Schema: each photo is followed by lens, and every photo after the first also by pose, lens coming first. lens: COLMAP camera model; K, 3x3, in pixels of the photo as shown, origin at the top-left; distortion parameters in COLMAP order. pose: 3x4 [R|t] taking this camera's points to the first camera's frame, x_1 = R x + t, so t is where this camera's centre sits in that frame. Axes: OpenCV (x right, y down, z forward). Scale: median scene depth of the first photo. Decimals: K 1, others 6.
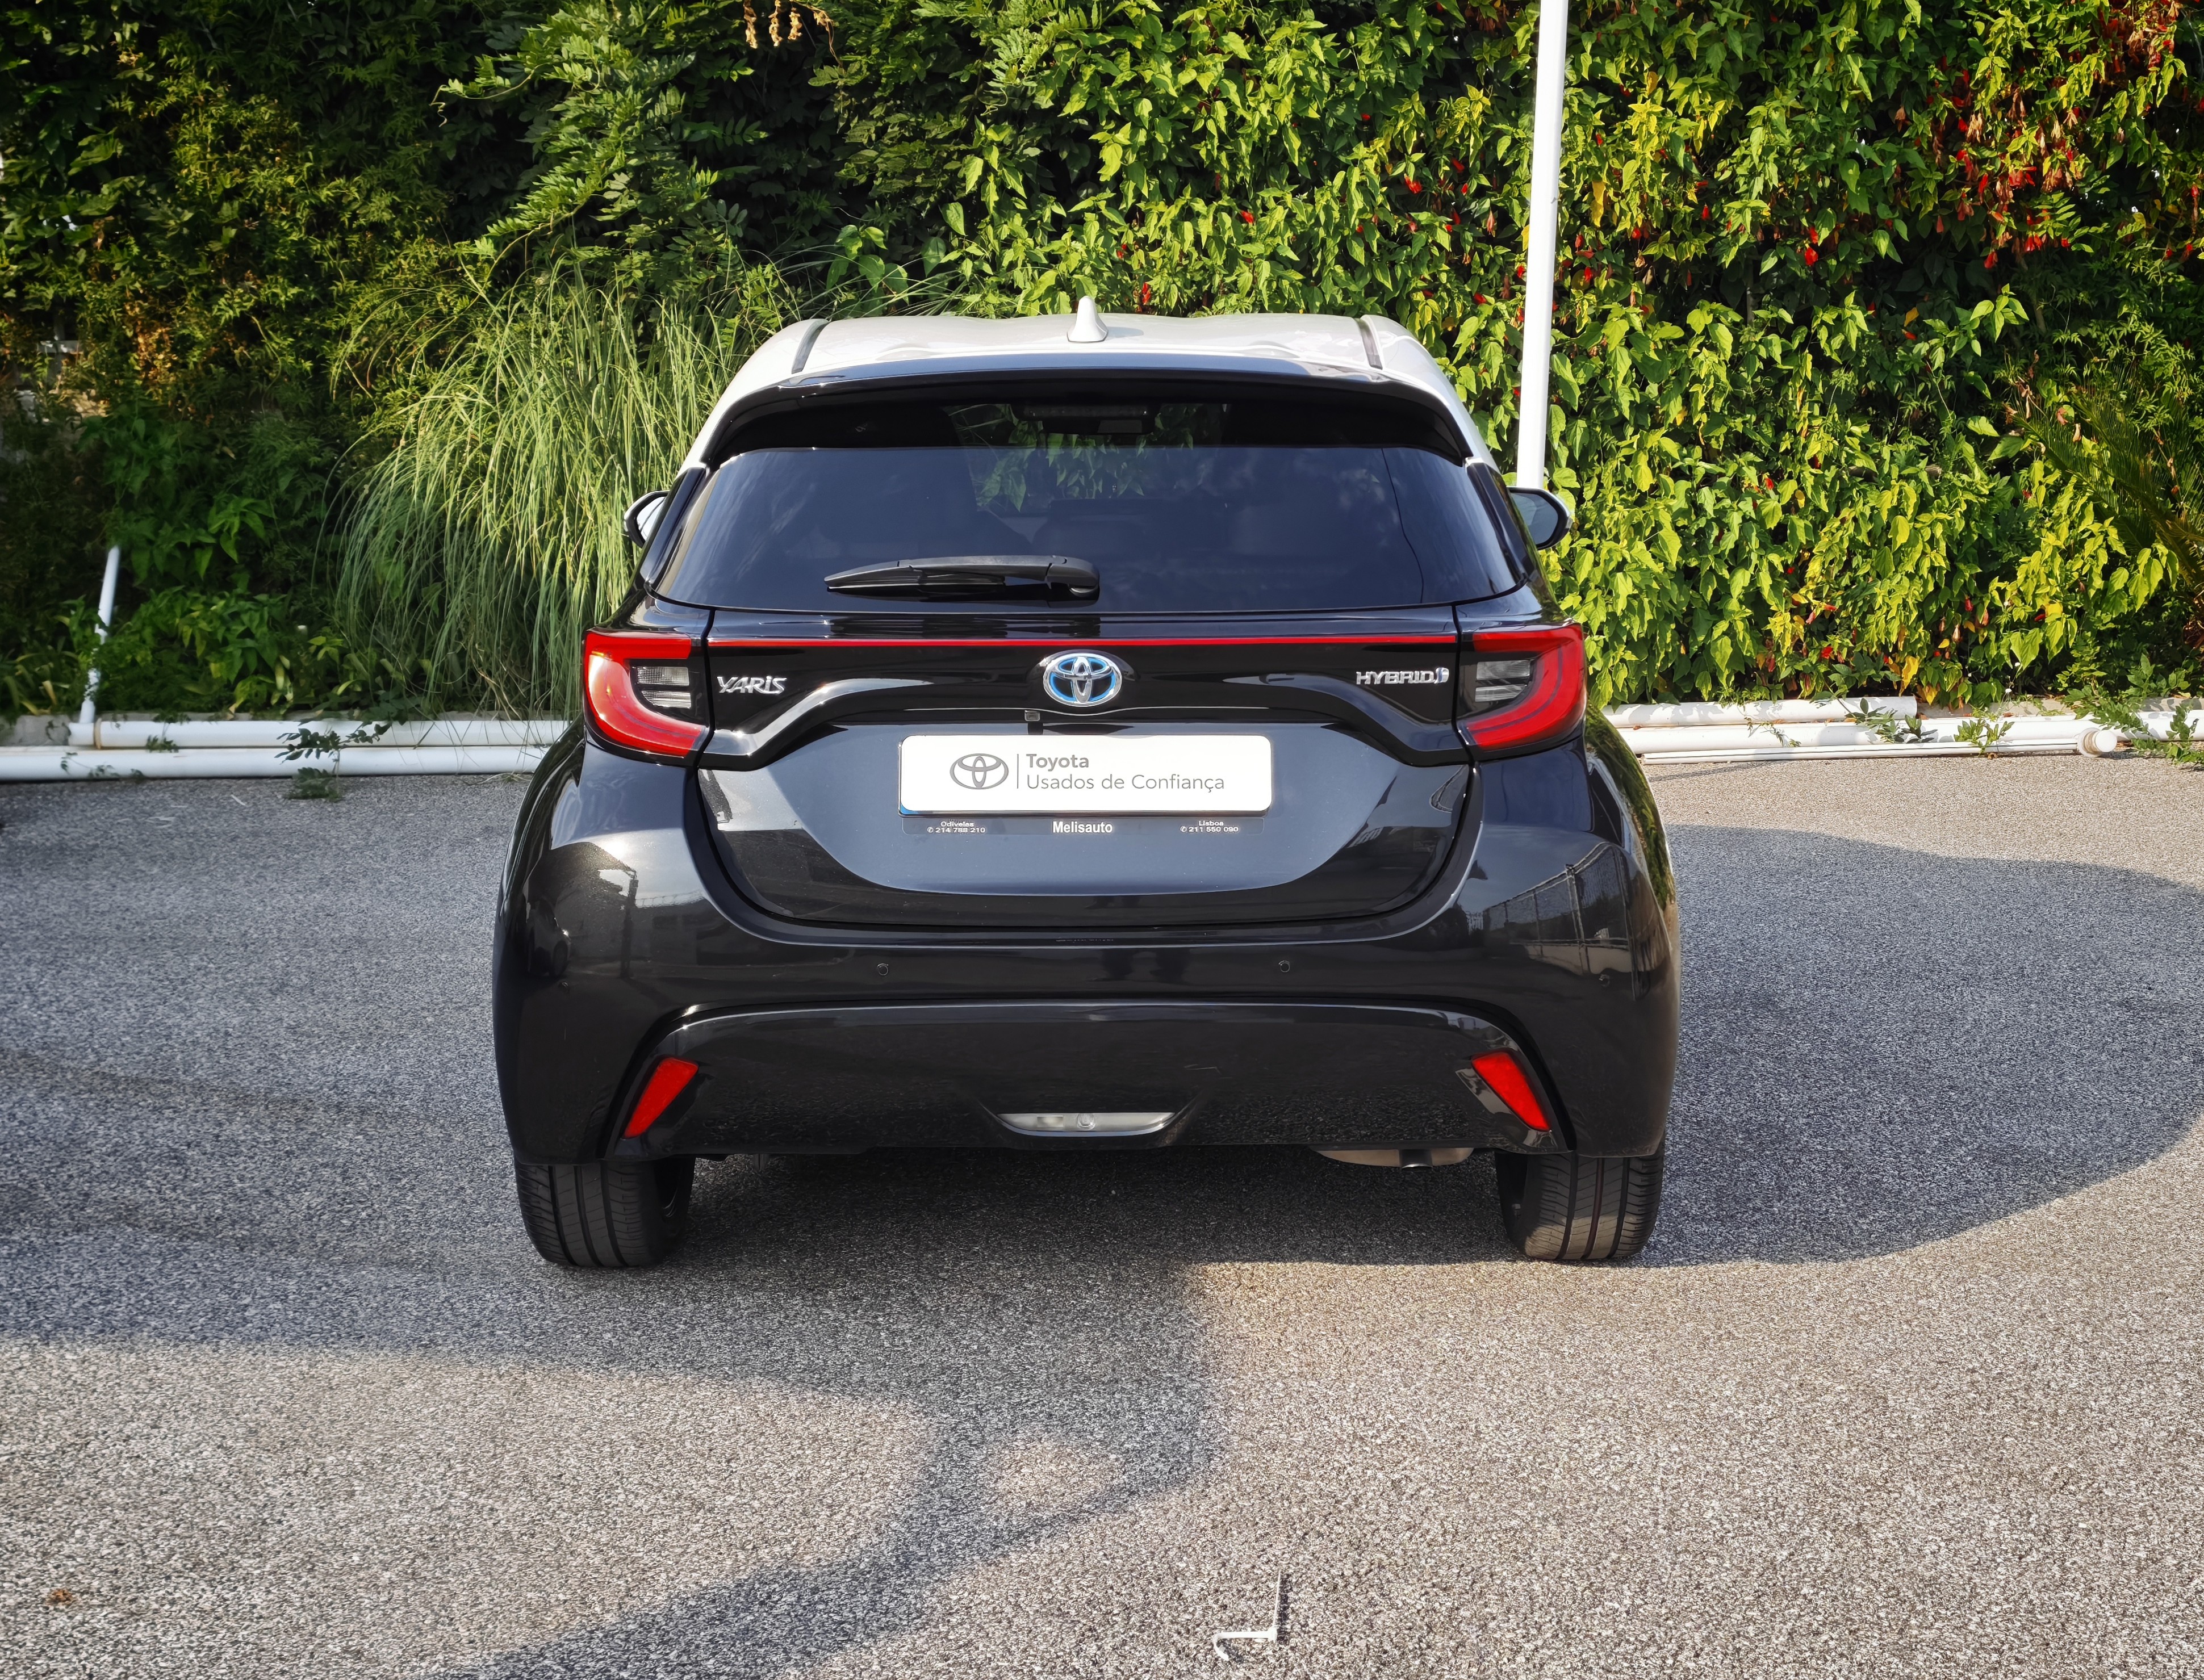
lens RADIAL K [[3108.2, 0, 1144.1], [0, 3108.2, 842.9], [0, 0, 1]] dist [0.268102, -0.971464]
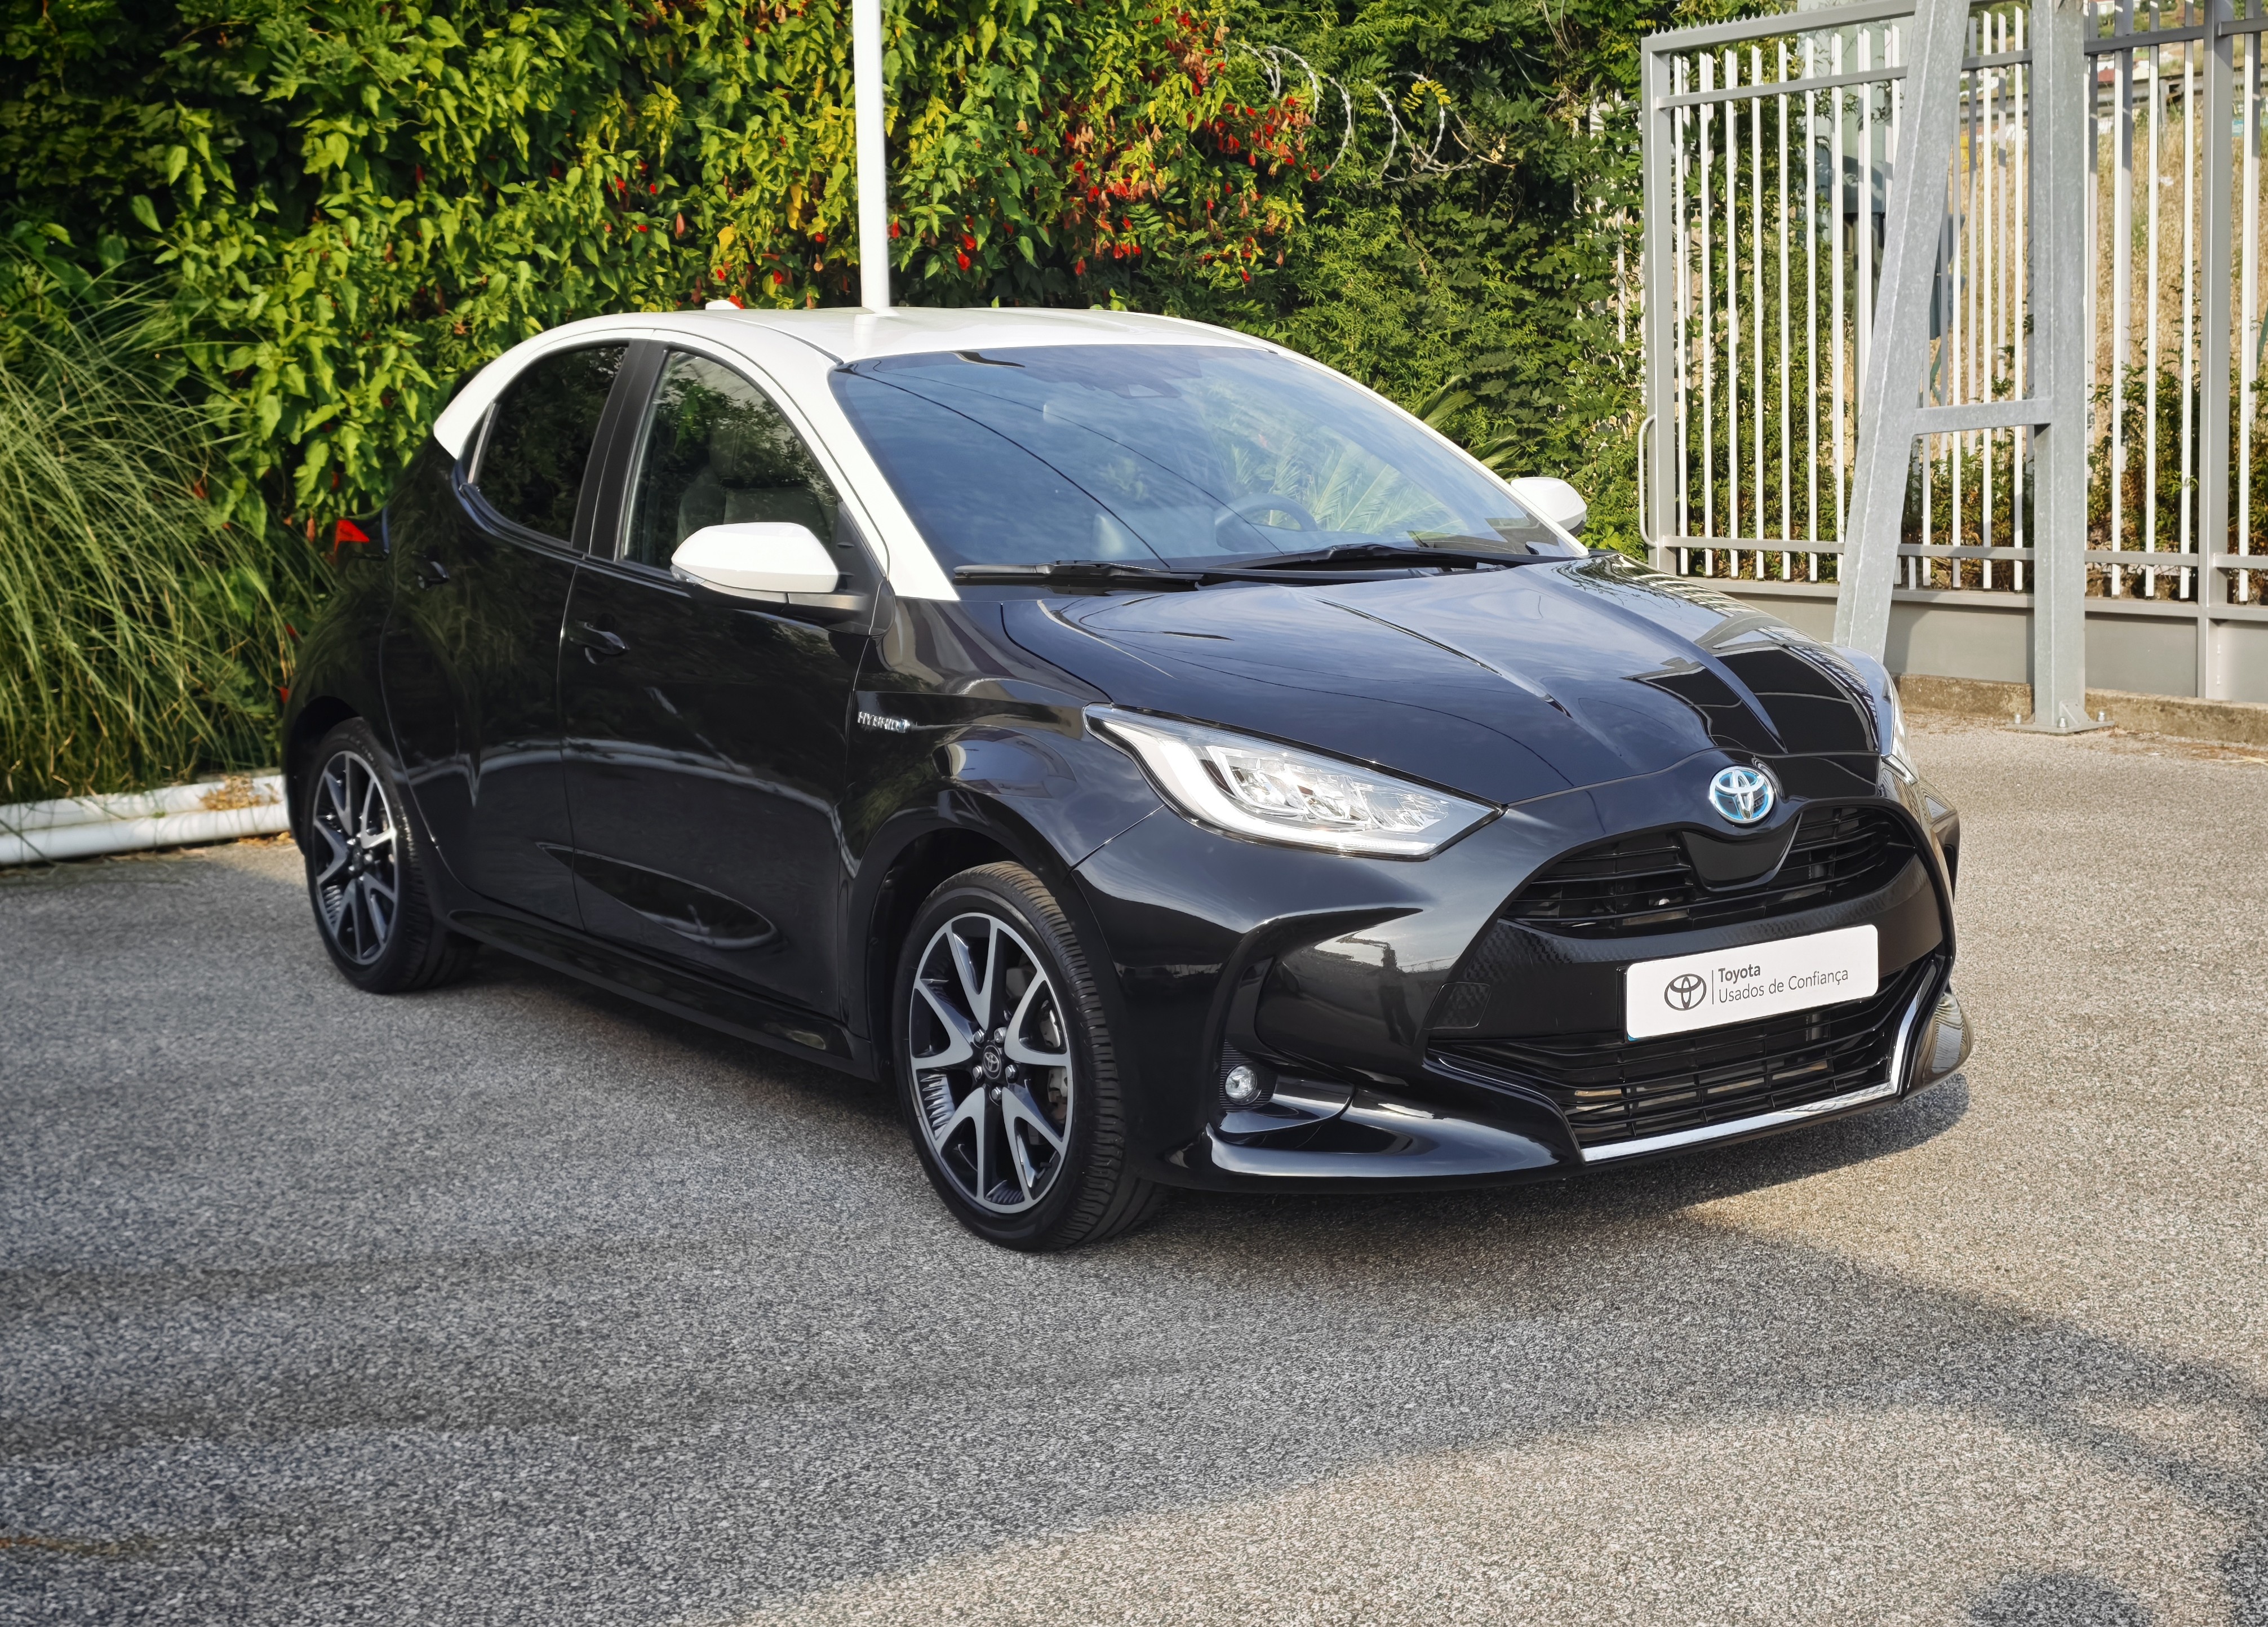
lens RADIAL K [[3130.5, 0, 1134.0], [0, 3130.5, 813.5], [0, 0, 1]] dist [0.178625, -0.617311]
pose [[0.833546, -0.100187, 0.543289, -0.330306], [0.109744, 0.993848, 0.014897, -0.016283], [-0.541439, 0.047206, 0.839414, 0.118908]]
